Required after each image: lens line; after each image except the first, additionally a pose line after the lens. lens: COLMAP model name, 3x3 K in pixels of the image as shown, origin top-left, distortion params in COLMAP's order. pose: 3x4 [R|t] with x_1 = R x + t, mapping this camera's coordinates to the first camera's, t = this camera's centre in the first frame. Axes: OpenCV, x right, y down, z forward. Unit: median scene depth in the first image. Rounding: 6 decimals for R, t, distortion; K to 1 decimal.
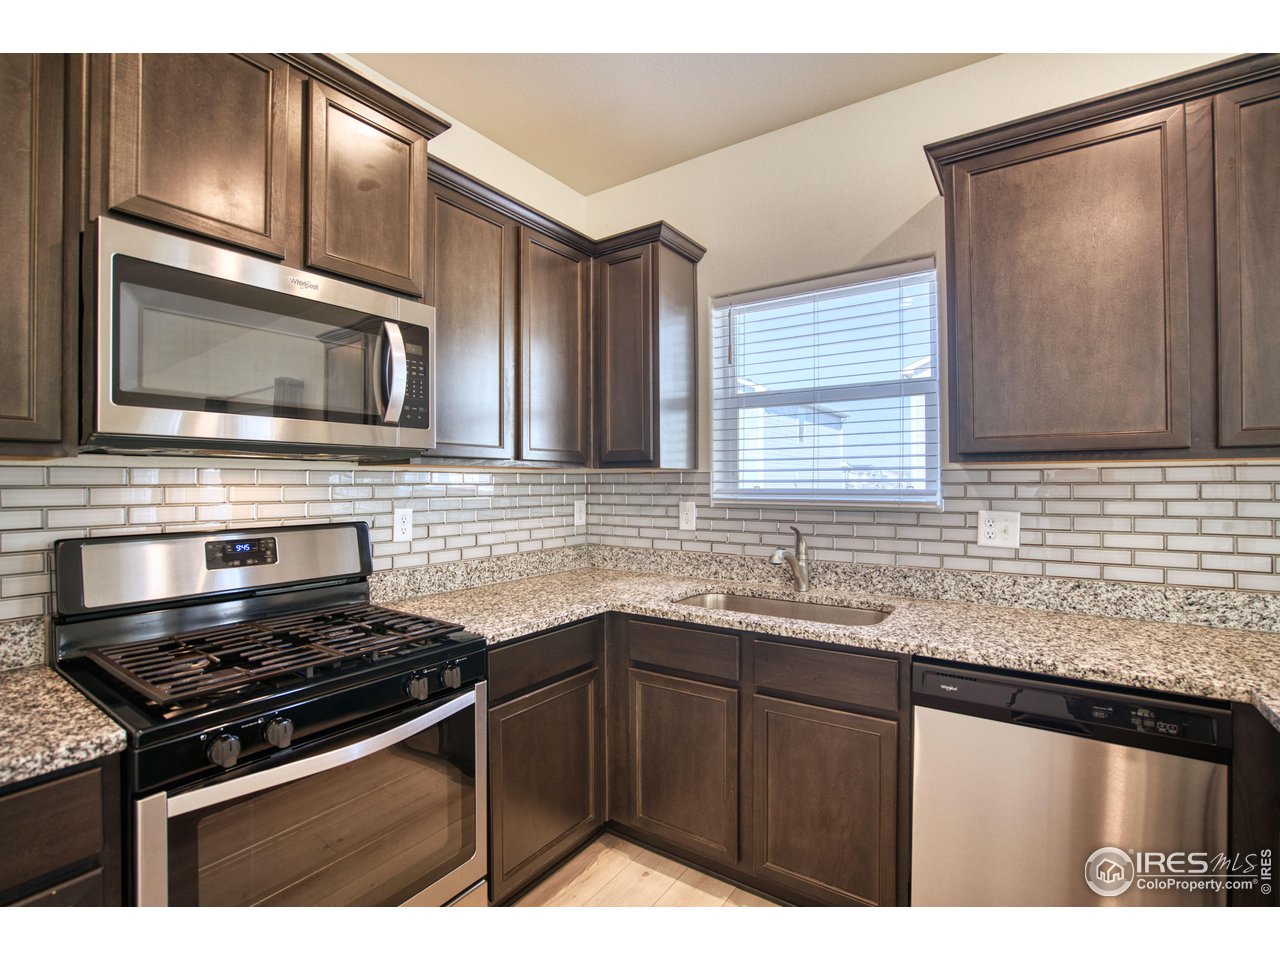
lens RADIAL K [[589.3, 0, 643.5], [0, 589.3, 481.5], [0, 0, 1]] dist [-0.020570, 0.005963]
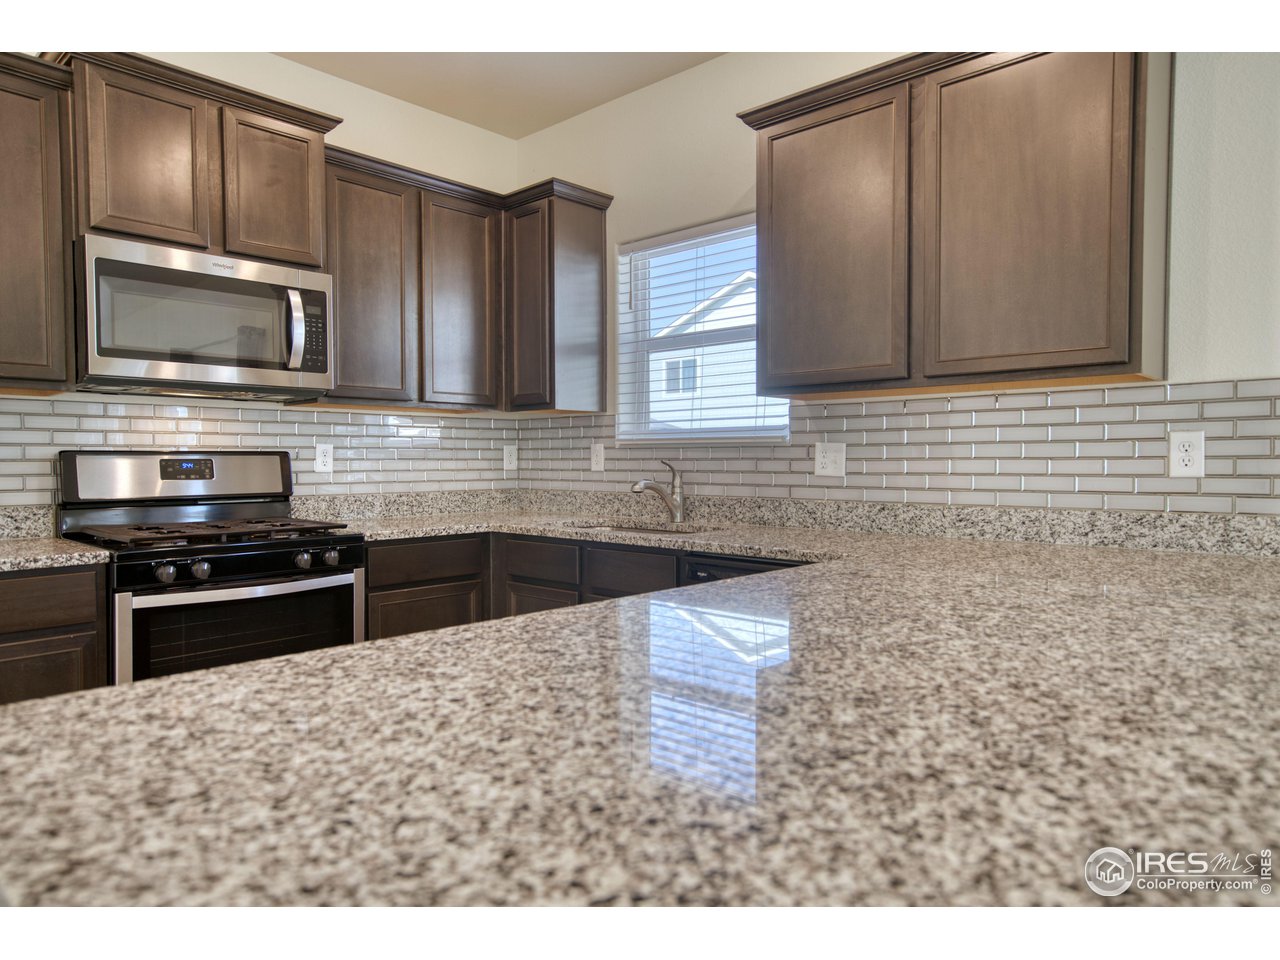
lens RADIAL K [[829.0, 0, 633.3], [0, 829.0, 474.4], [0, 0, 1]] dist [0.046749, -0.000418]
pose [[0.988165, 0.004118, -0.153340, 0.516984], [-0.000704, 0.999751, 0.022309, 0.079727], [0.153394, -0.021937, 0.987922, -0.619626]]
